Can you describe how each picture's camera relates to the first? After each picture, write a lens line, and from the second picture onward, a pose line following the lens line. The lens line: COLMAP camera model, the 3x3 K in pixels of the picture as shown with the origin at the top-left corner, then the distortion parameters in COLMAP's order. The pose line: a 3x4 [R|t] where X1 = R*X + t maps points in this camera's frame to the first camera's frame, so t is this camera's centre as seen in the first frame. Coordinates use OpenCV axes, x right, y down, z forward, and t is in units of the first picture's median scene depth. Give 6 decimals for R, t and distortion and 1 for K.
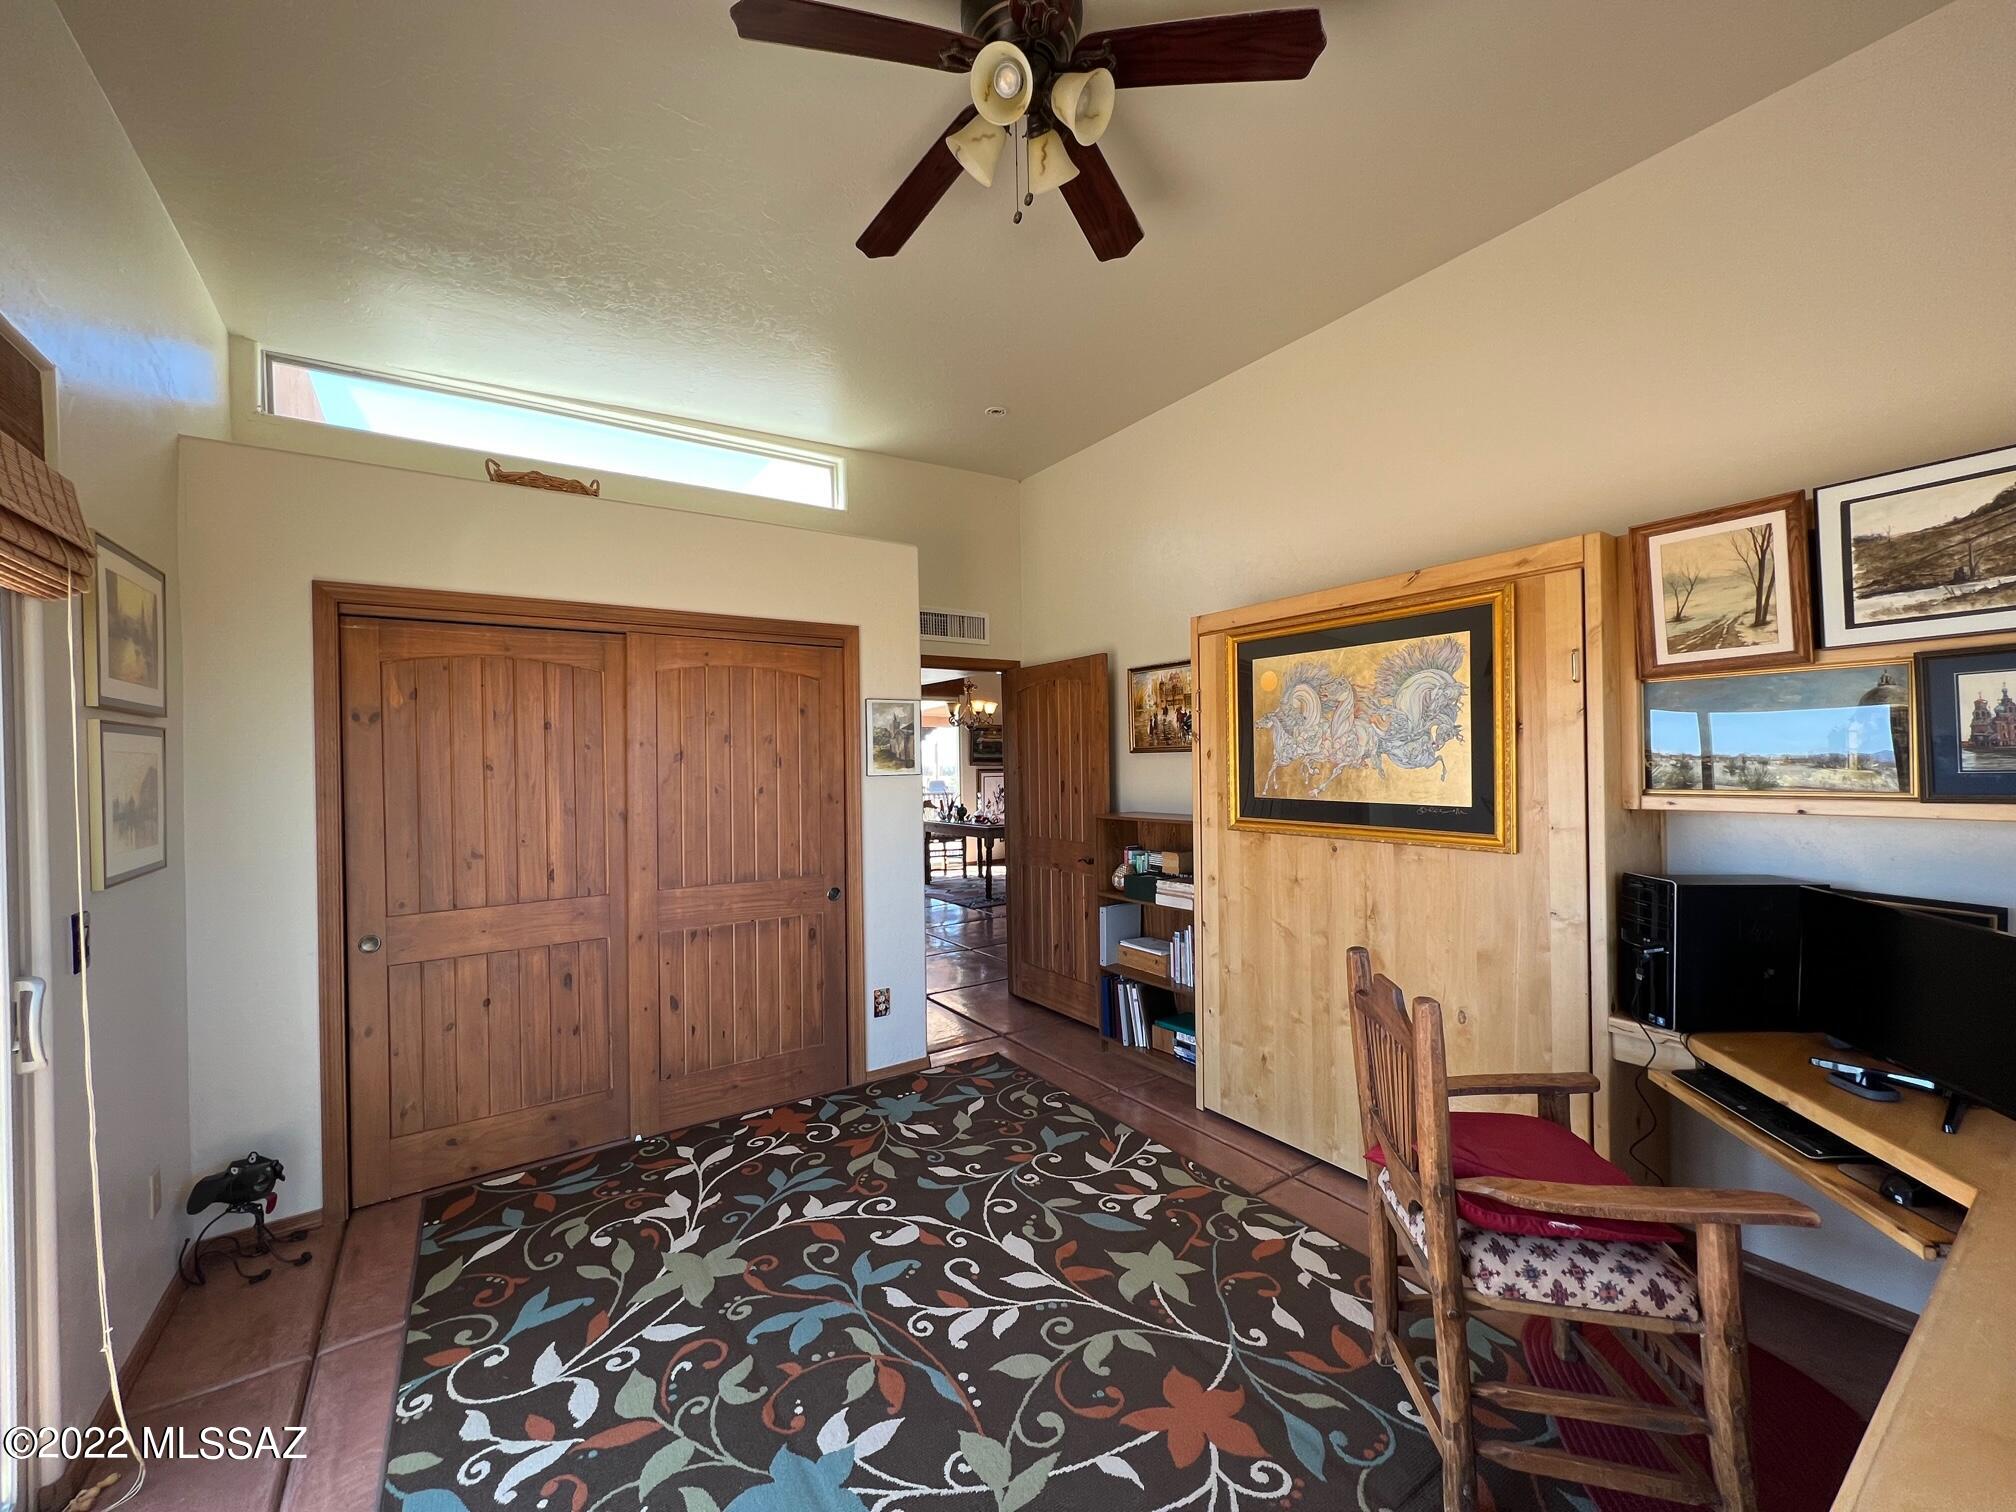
lens RADIAL K [[802.9, 0, 1000.2], [0, 802.9, 761.1], [0, 0, 1]] dist [-0.003281, 0.001362]
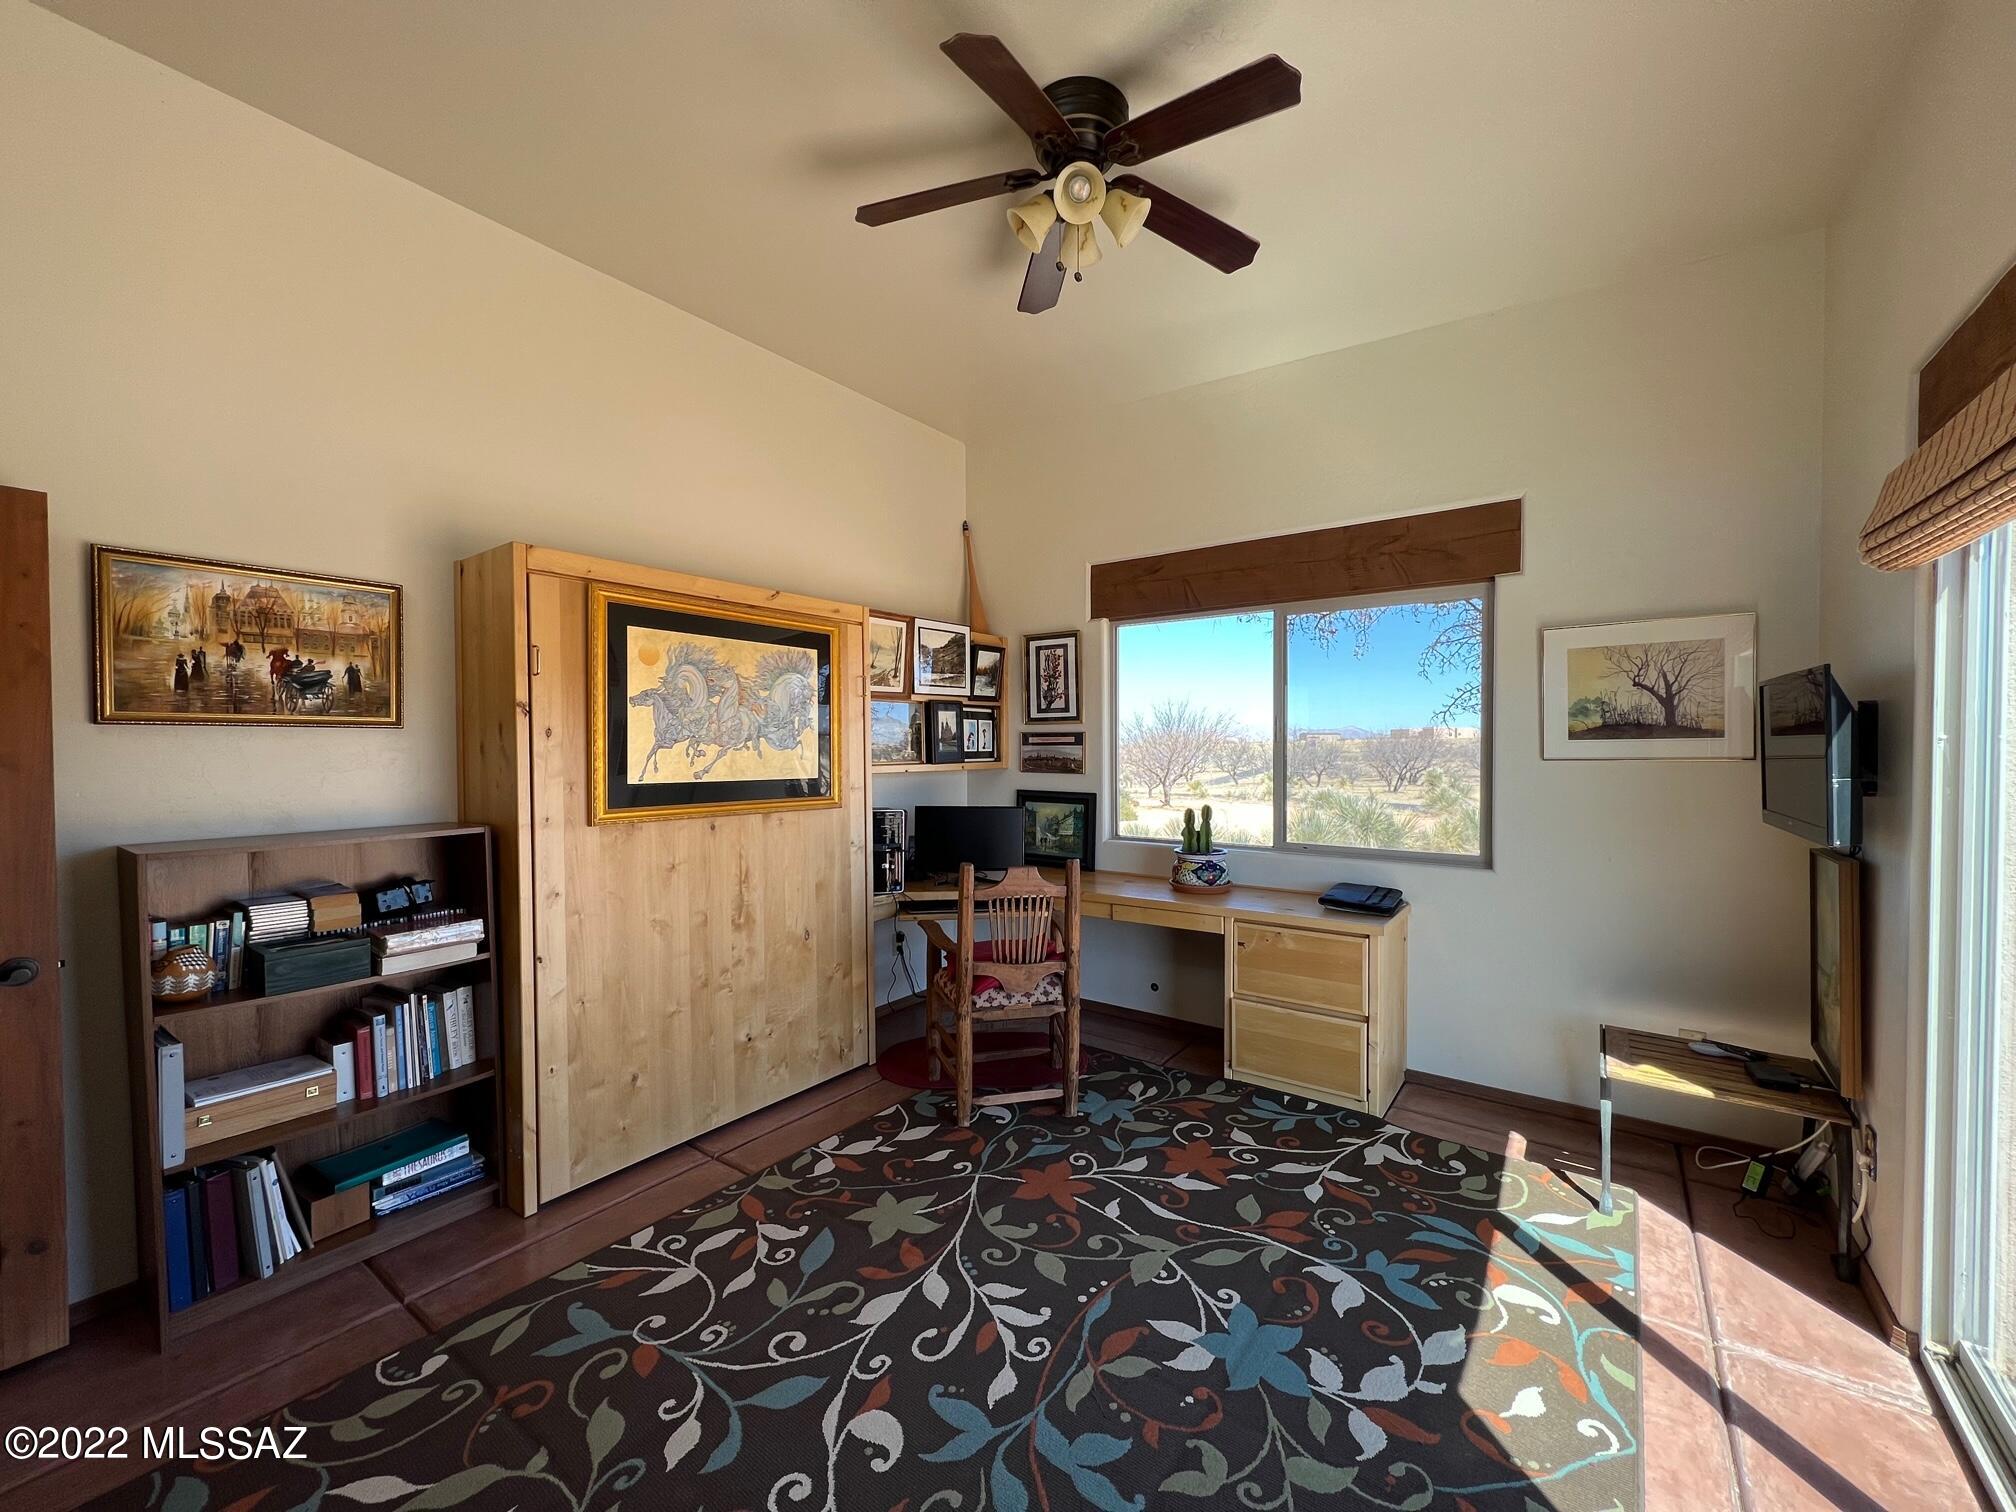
lens RADIAL K [[802.9, 0, 1013.7], [0, 802.9, 761.8], [0, 0, 1]] dist [-0.003281, 0.001362]
pose [[-0.342331, -0.001605, 0.939578, -0.874933], [0.007803, 0.999959, 0.004552, 0.027592], [-0.939547, 0.008890, -0.342305, 1.227462]]
